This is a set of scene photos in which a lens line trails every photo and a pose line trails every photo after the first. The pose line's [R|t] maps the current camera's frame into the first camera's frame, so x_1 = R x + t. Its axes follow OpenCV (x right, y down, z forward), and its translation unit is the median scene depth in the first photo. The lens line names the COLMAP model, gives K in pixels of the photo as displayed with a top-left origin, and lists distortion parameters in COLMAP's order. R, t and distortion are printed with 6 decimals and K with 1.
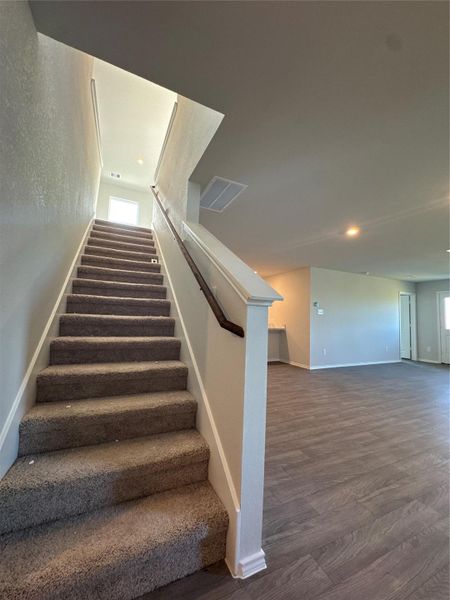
lens RADIAL K [[239.5, 0, 224.3], [0, 239.5, 299.8], [0, 0, 1]] dist [-0.007836, 0.000824]
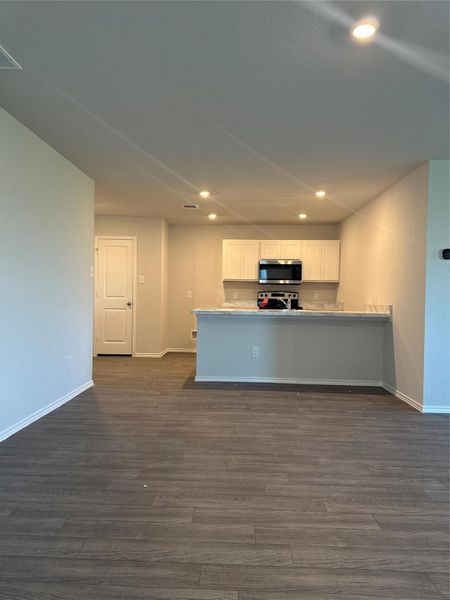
lens RADIAL K [[423.4, 0, 222.9], [0, 423.4, 297.0], [0, 0, 1]] dist [0.023991, -0.015150]
pose [[0.887837, -0.016364, -0.459867, 0.656839], [0.048986, 0.997050, 0.059094, 0.052037], [0.457543, -0.074992, 0.886019, 0.336706]]
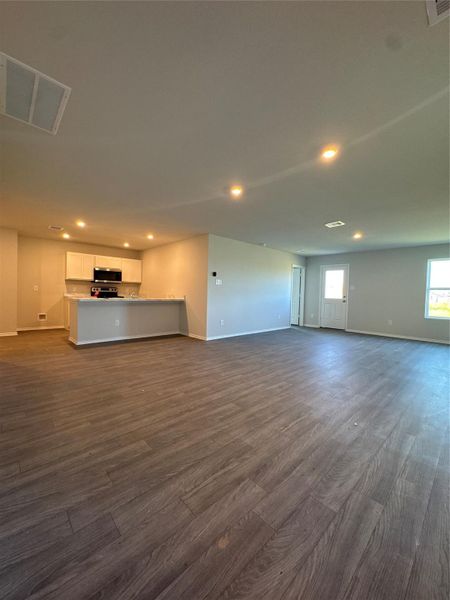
lens RADIAL K [[239.5, 0, 226.3], [0, 239.5, 302.4], [0, 0, 1]] dist [-0.007836, 0.000824]
pose [[0.947180, -0.019169, 0.320130, 0.206752], [-0.020412, 0.992585, 0.119828, 0.027049], [-0.320053, -0.120033, 0.939765, 0.111543]]
